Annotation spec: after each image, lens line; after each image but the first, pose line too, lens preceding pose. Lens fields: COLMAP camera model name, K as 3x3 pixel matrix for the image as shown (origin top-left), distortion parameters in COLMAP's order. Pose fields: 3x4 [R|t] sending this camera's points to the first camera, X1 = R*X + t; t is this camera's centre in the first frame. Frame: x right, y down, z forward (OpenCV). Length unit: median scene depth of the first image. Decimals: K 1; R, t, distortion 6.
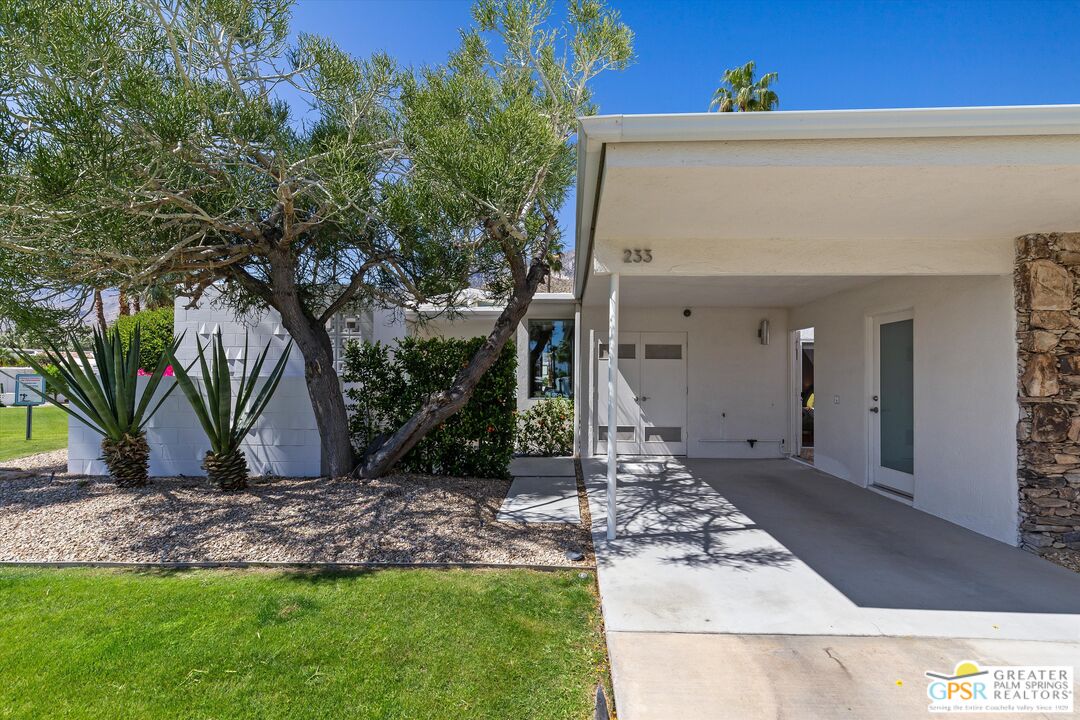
lens RADIAL K [[499.9, 0, 516.4], [0, 499.9, 370.9], [0, 0, 1]] dist [0.018312, -0.003520]
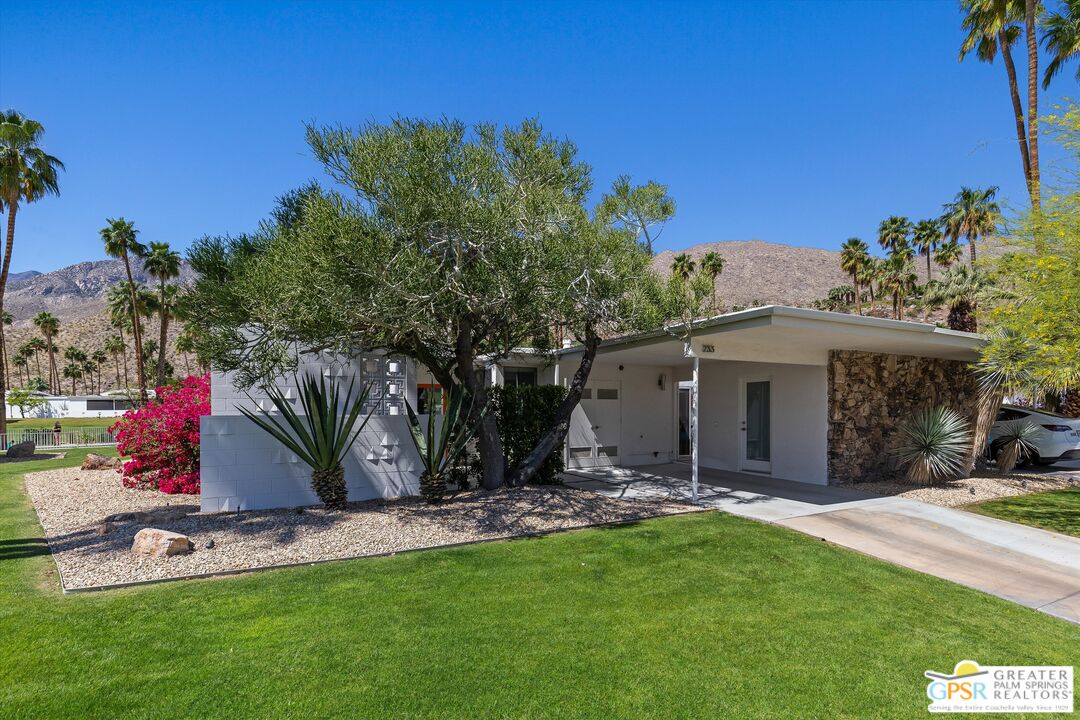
lens RADIAL K [[499.9, 0, 533.9], [0, 499.9, 419.5], [0, 0, 1]] dist [0.018312, -0.003520]
pose [[0.876733, -0.018249, 0.480632, -0.949838], [0.002713, 0.999452, 0.032999, -0.022580], [-0.480971, -0.027628, 0.876301, -0.262015]]
